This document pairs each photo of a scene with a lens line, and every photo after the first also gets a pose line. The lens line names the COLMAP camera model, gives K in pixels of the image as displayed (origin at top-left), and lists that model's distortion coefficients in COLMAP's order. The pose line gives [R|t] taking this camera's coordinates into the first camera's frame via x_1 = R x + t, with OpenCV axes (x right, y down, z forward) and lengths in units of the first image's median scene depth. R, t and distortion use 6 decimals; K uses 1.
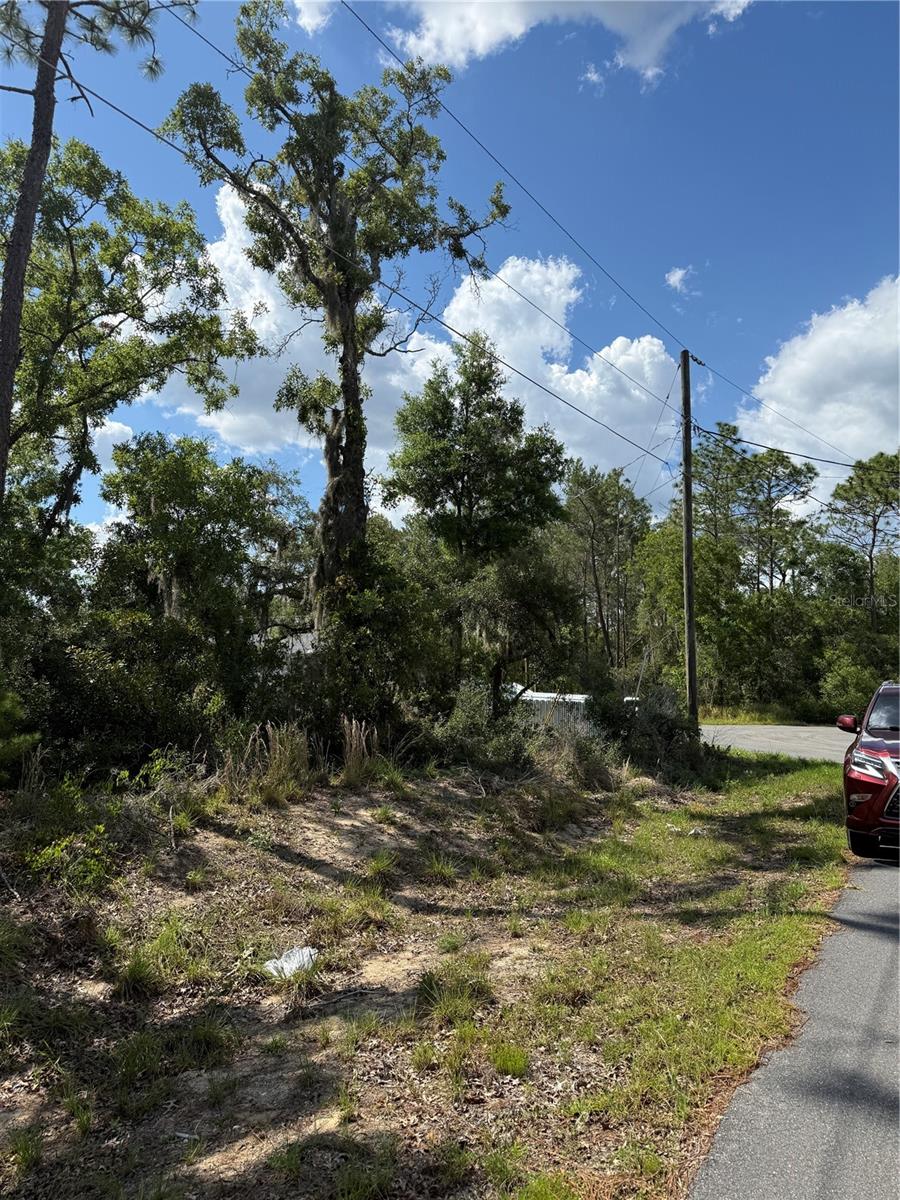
lens RADIAL K [[839.5, 0, 452.4], [0, 839.5, 607.8], [0, 0, 1]] dist [0.039066, -0.061554]
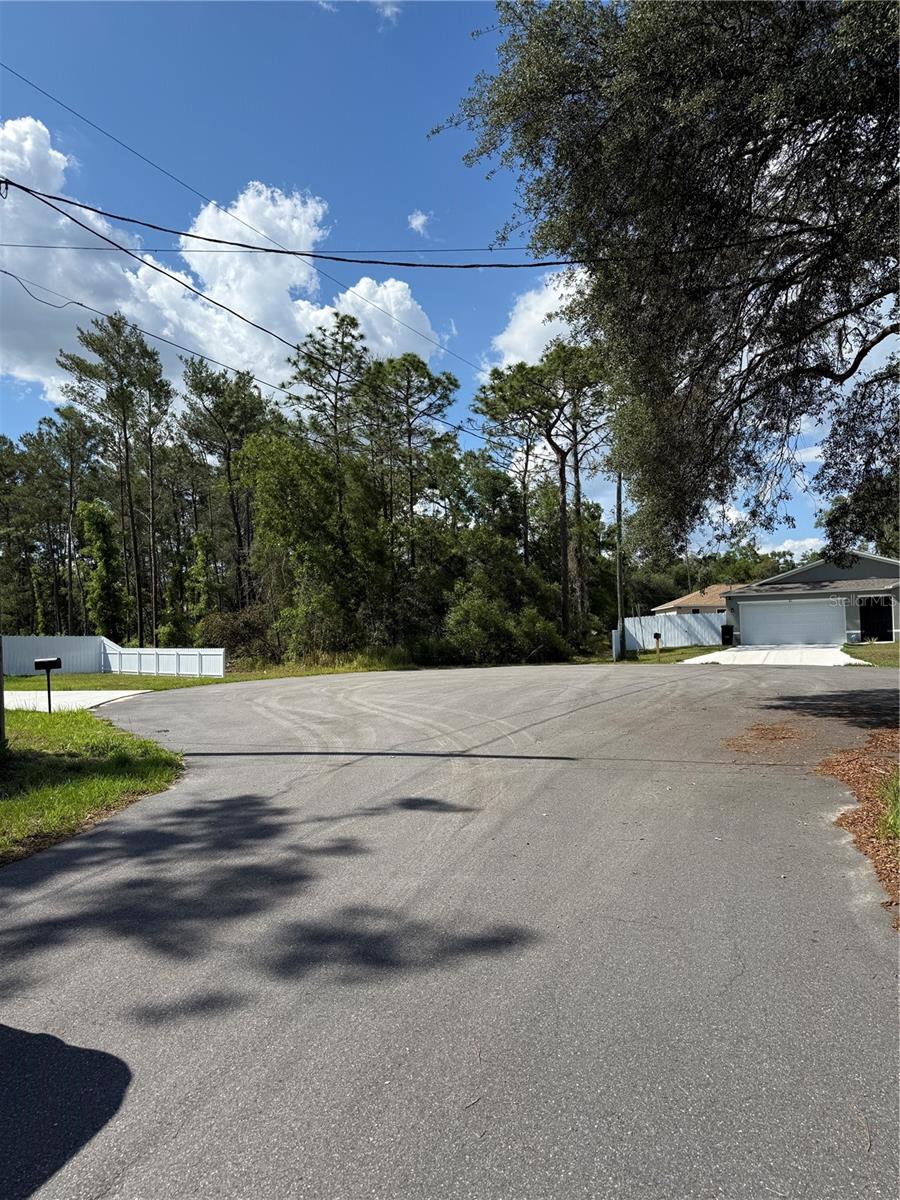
lens RADIAL K [[845.1, 0, 464.4], [0, 845.1, 593.8], [0, 0, 1]] dist [0.062807, -0.060583]
pose [[0.956476, -0.031584, 0.290096, 0.519021], [0.019449, 0.998815, 0.044622, 0.062466], [-0.291161, -0.037038, 0.955957, 0.404395]]
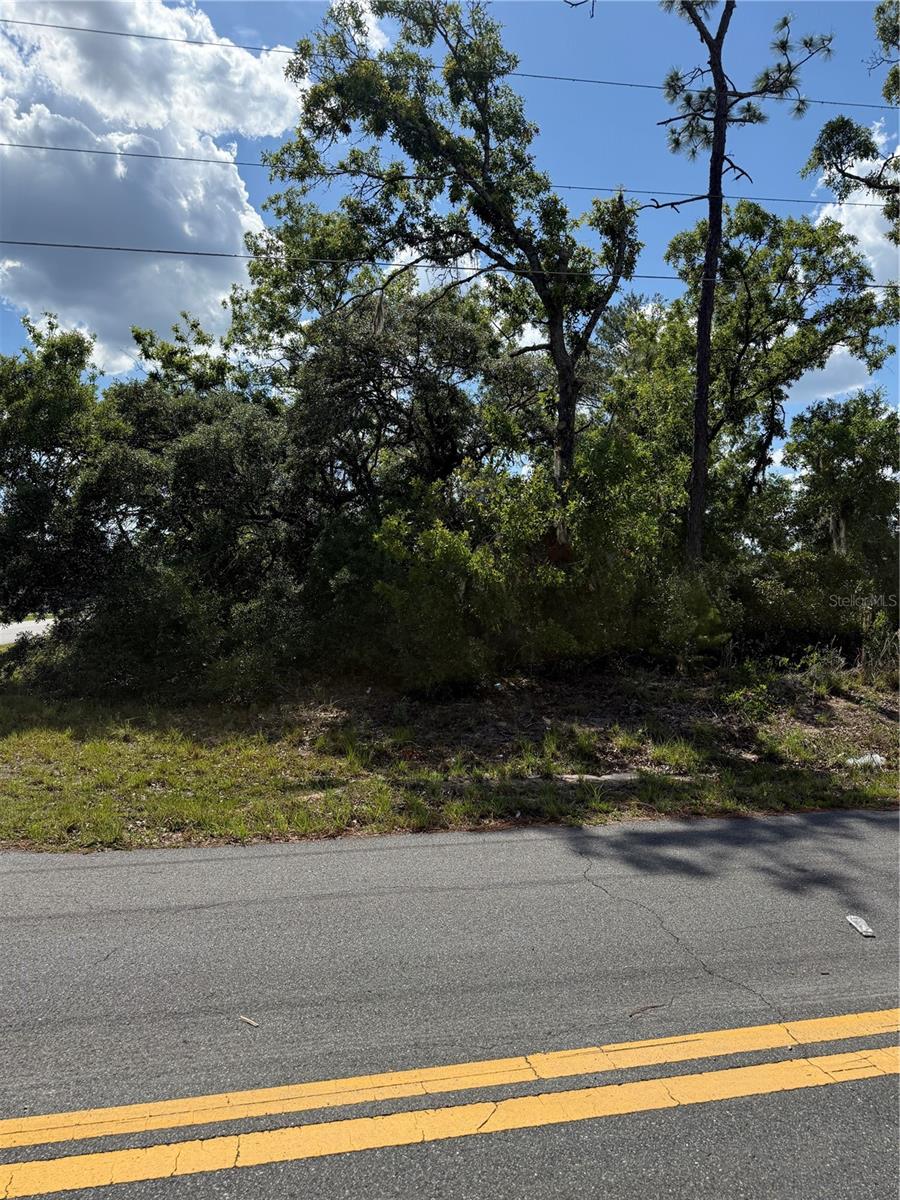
lens RADIAL K [[845.1, 0, 464.4], [0, 845.1, 593.8], [0, 0, 1]] dist [0.062807, -0.060583]
pose [[0.691249, -0.030907, -0.721955, 0.180656], [0.076503, 0.996600, 0.030585, -0.007510], [0.718555, -0.076373, 0.691264, -0.261056]]
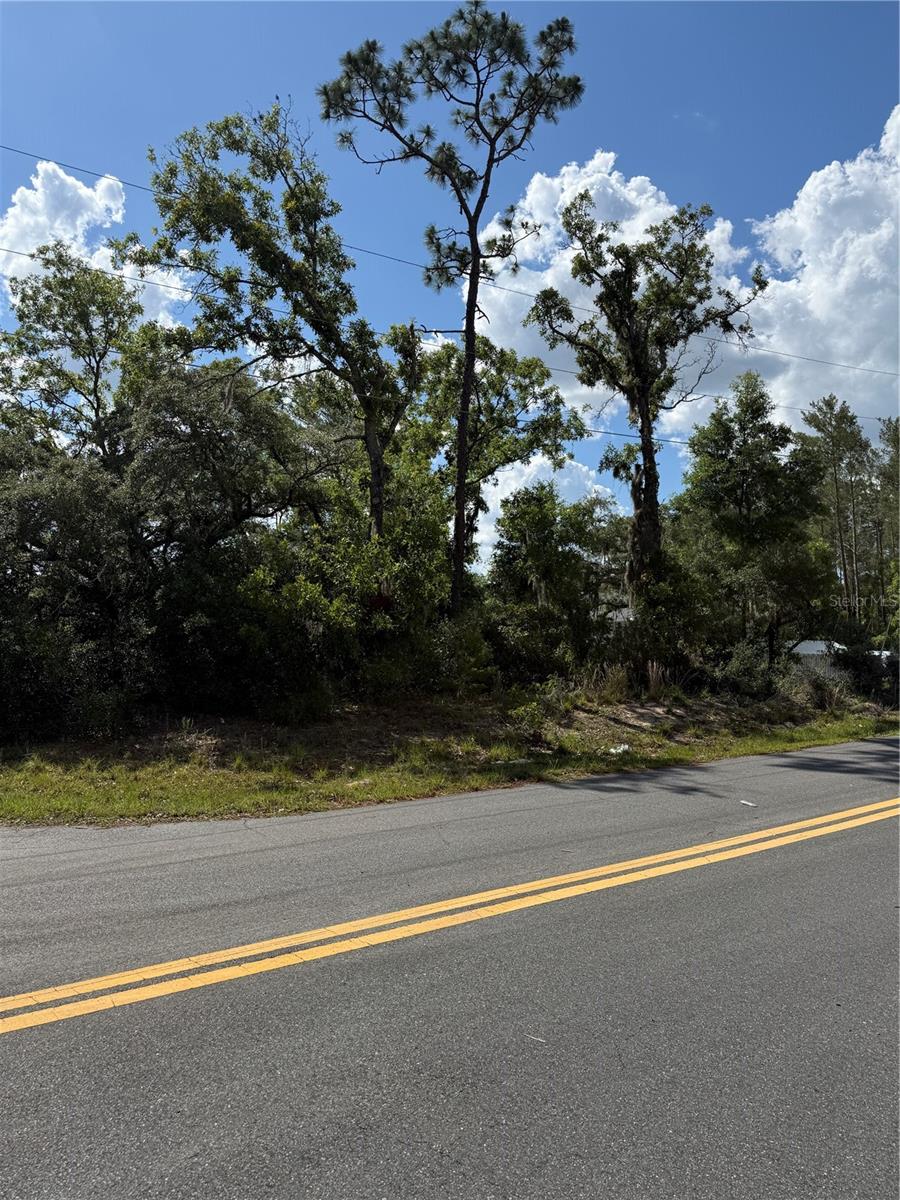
lens RADIAL K [[824.0, 0, 438.3], [0, 824.0, 600.0], [0, 0, 1]] dist [0.095863, -0.158913]
pose [[0.919874, -0.039301, -0.390241, 0.107918], [0.051122, 0.998493, 0.019945, -0.037458], [0.388869, -0.038297, 0.920497, -0.543142]]
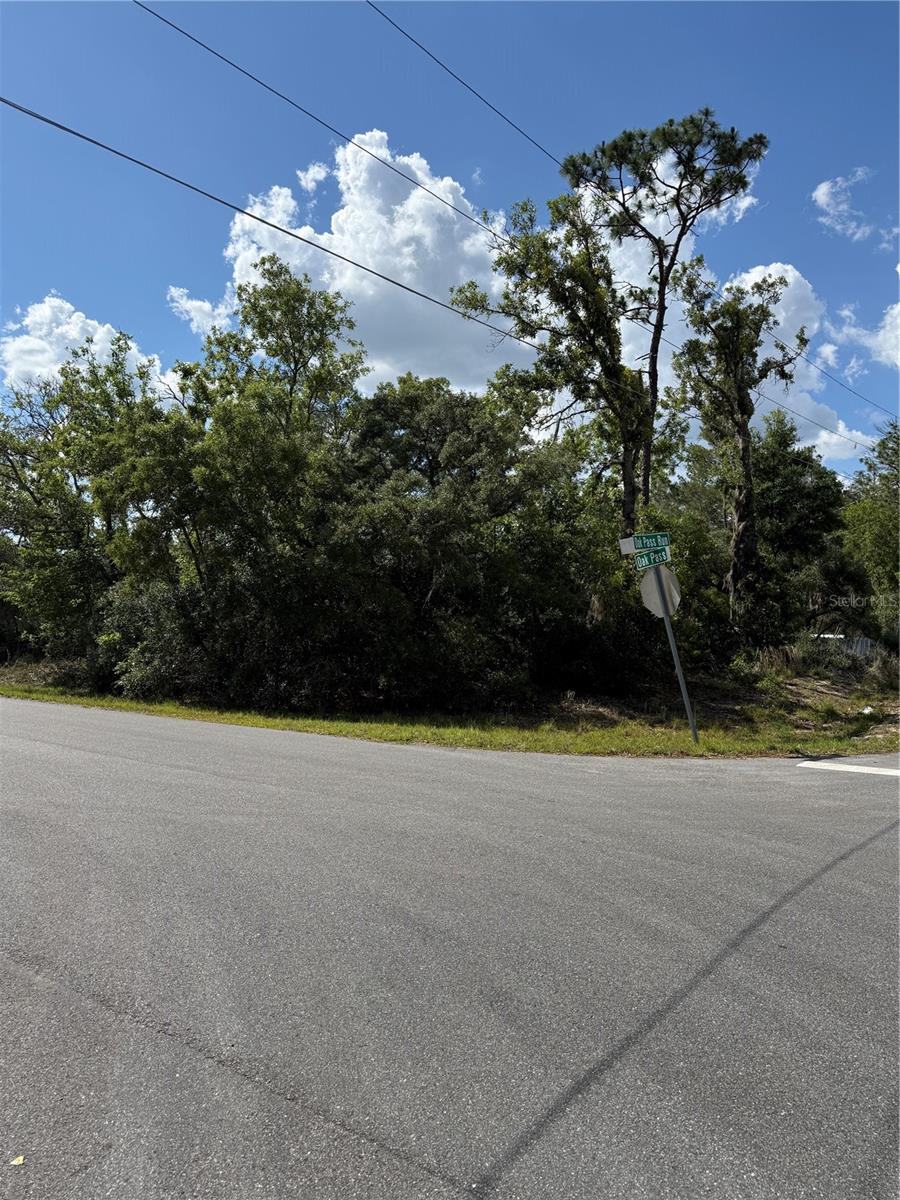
lens RADIAL K [[839.5, 0, 452.4], [0, 839.5, 607.8], [0, 0, 1]] dist [0.039066, -0.061554]
pose [[0.990416, -0.013744, -0.137430, -0.516644], [0.023798, 0.997136, 0.071783, -0.110541], [0.136050, -0.074365, 0.987907, -0.986416]]
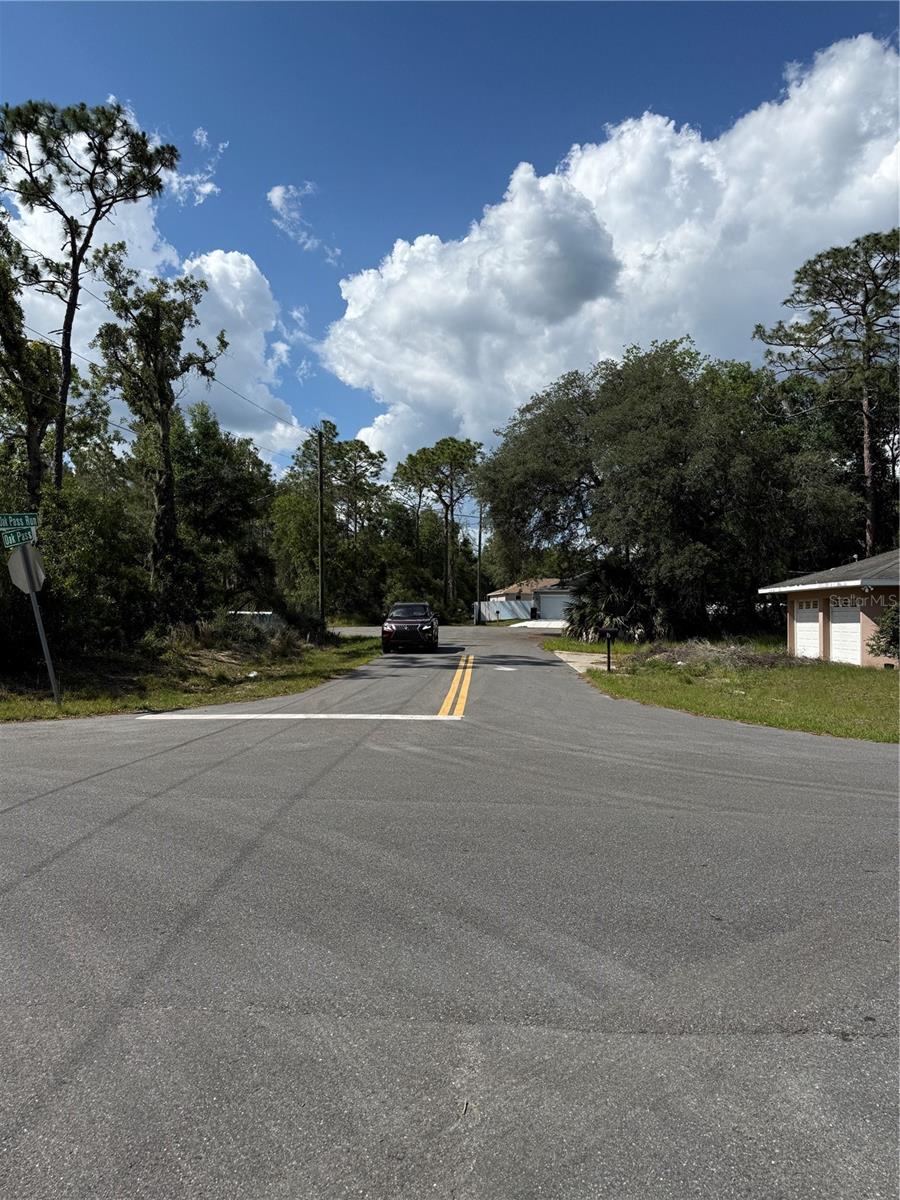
lens RADIAL K [[832.8, 0, 455.2], [0, 832.8, 599.2], [0, 0, 1]] dist [0.039284, -0.058335]
pose [[0.883231, -0.009257, 0.468846, -0.448955], [-0.033540, 0.995998, 0.082849, -0.116787], [-0.467737, -0.088900, 0.879386, -1.105420]]
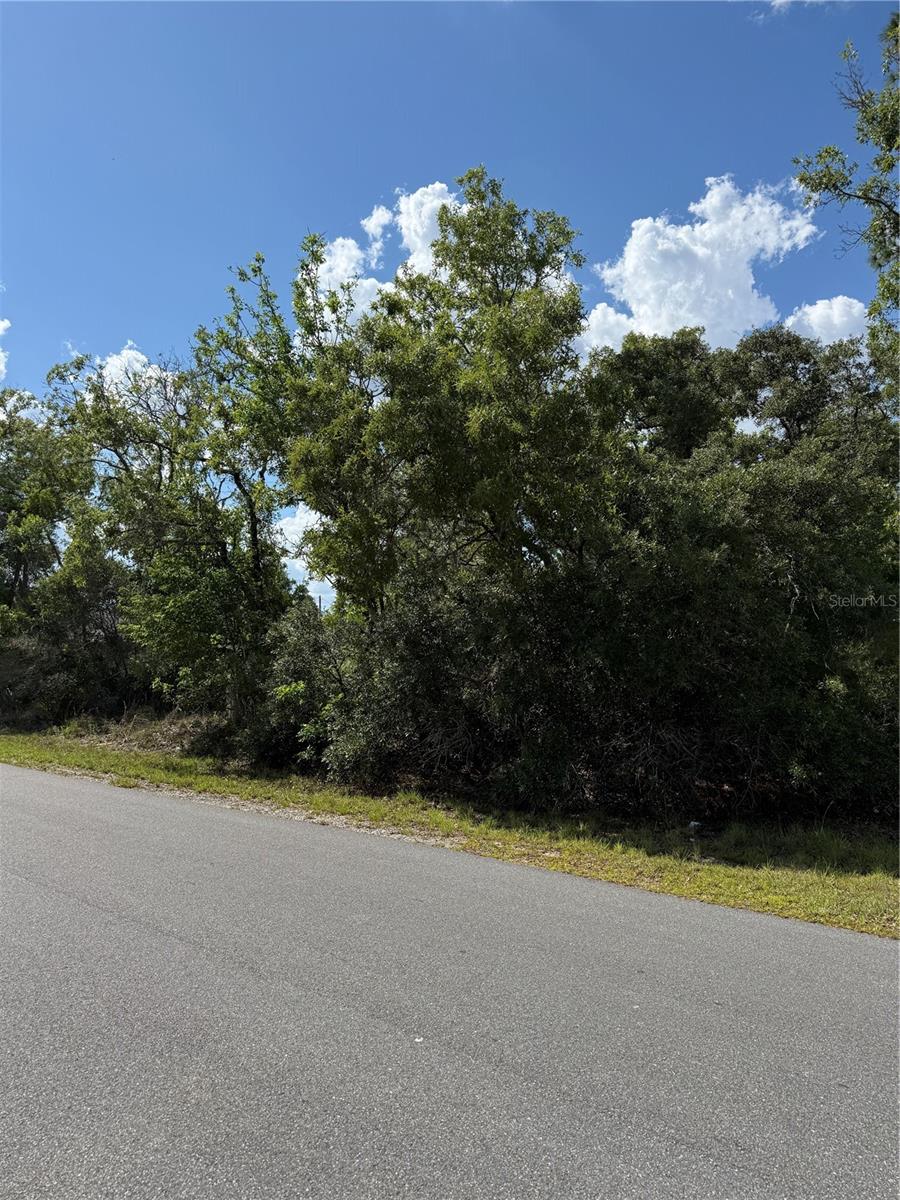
lens RADIAL K [[836.7, 0, 450.0], [0, 836.7, 600.0], [0, 0, 1]] dist [0.120003, -0.101322]
pose [[0.977260, -0.030481, -0.209844, -0.850572], [0.034528, 0.999281, 0.015648, -0.085444], [0.209216, -0.022538, 0.977610, -0.620426]]
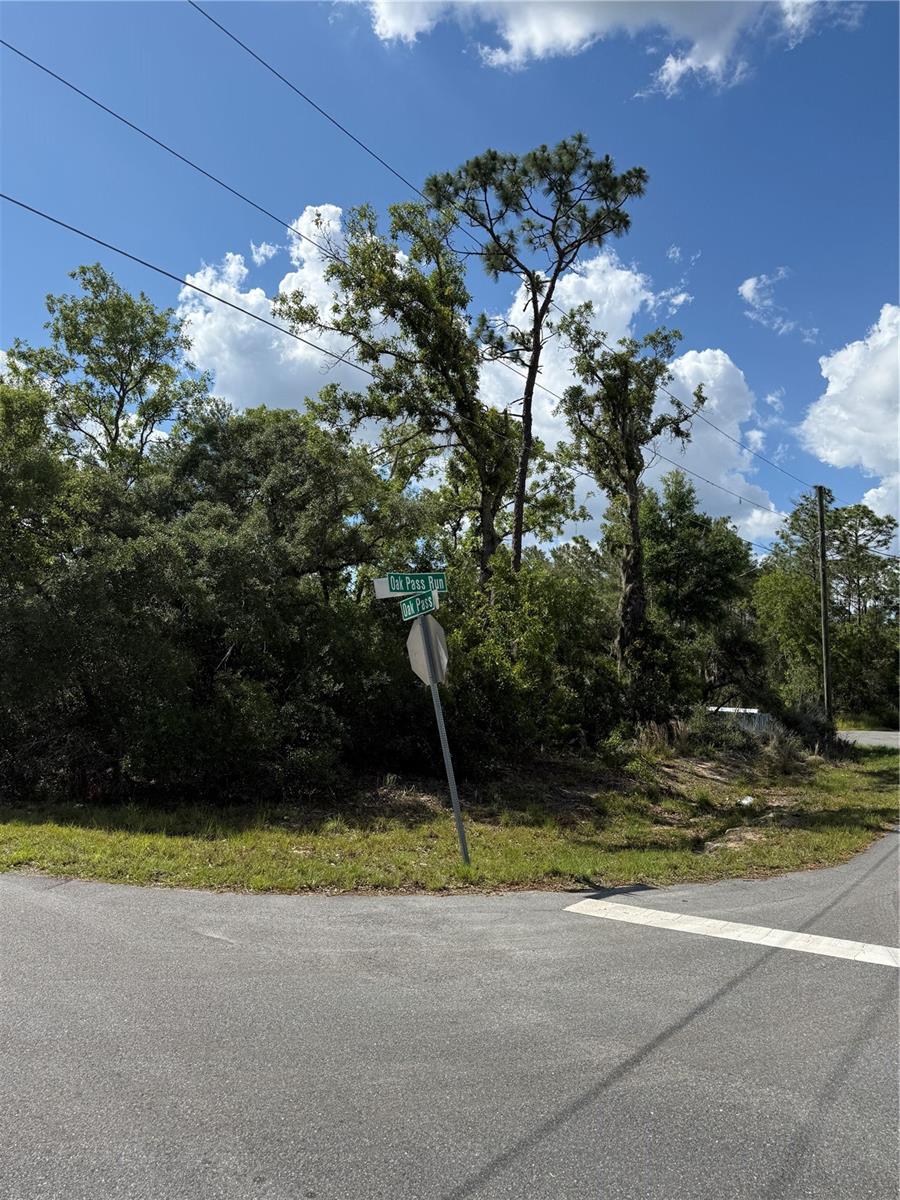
lens RADIAL K [[845.1, 0, 464.4], [0, 845.1, 593.8], [0, 0, 1]] dist [0.062807, -0.060583]
pose [[0.998720, 0.002303, -0.050527, -0.384406], [-0.003381, 0.999768, -0.021265, -0.092451], [0.050467, 0.021408, 0.998496, -0.781111]]
